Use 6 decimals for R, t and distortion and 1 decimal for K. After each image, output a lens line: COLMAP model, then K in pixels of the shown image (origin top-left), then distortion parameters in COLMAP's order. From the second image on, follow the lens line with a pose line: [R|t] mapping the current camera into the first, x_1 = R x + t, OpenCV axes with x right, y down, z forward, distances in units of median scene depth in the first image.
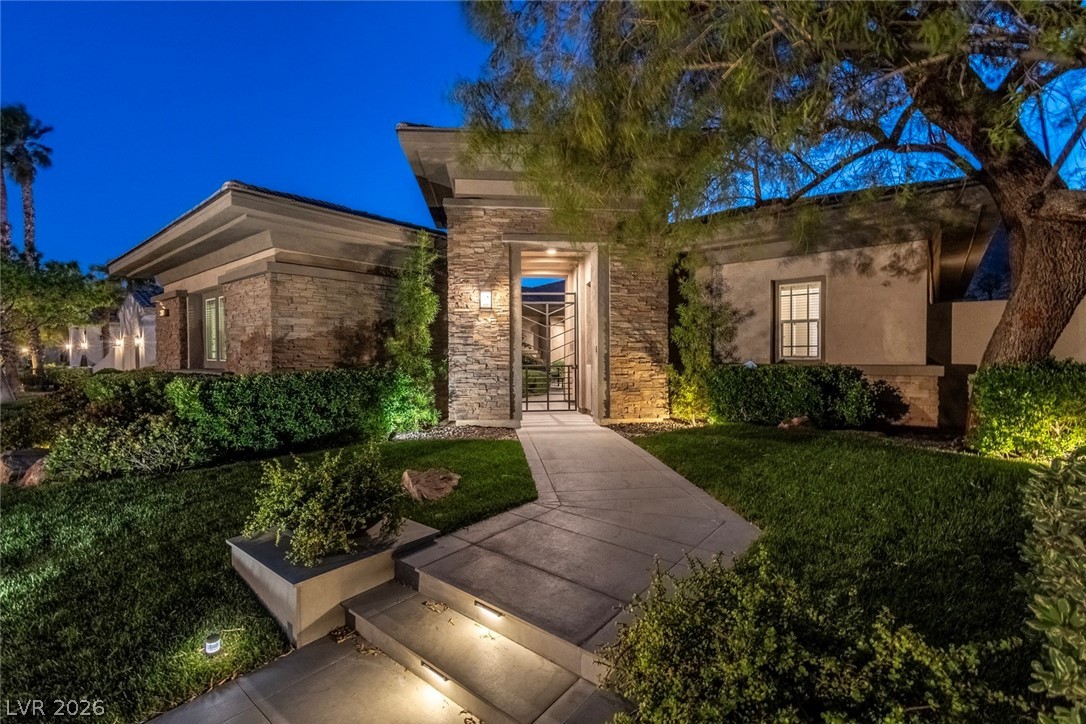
lens RADIAL K [[484.8, 0, 541.8], [0, 484.8, 361.5], [0, 0, 1]] dist [0.006357, -0.003080]
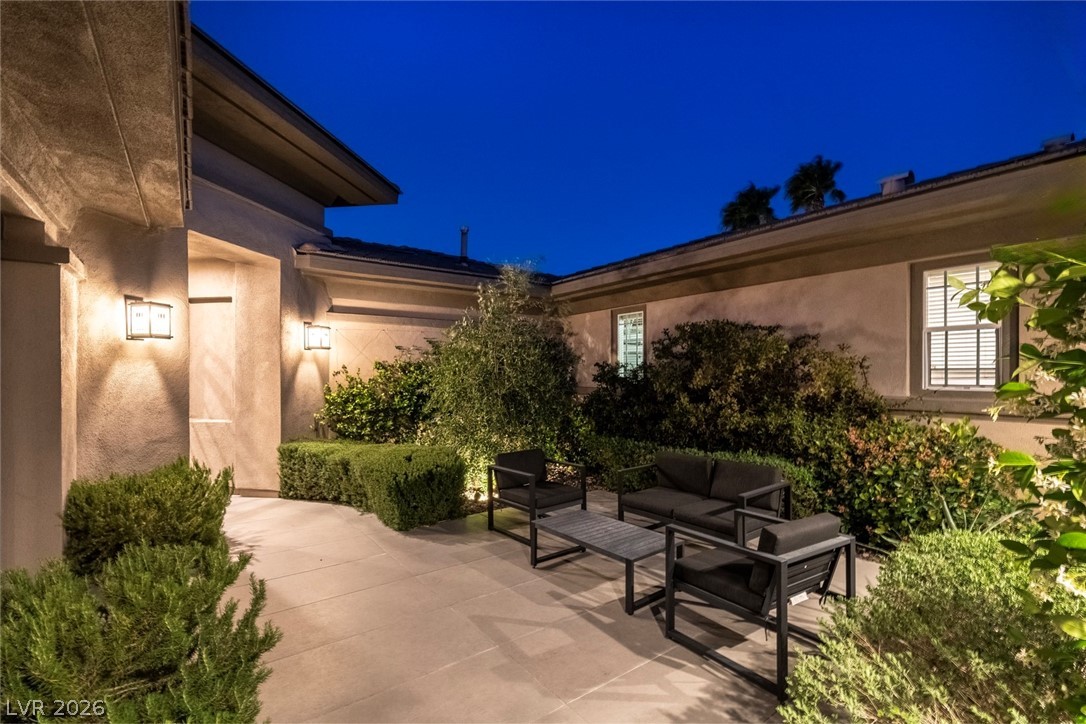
lens RADIAL K [[484.8, 0, 541.4], [0, 484.8, 365.5], [0, 0, 1]] dist [0.006357, -0.003080]
pose [[0.976929, 0.004559, -0.213518, 0.129687], [-0.004894, 0.999987, -0.001043, -0.031246], [0.213511, 0.002064, 0.976939, 0.259995]]
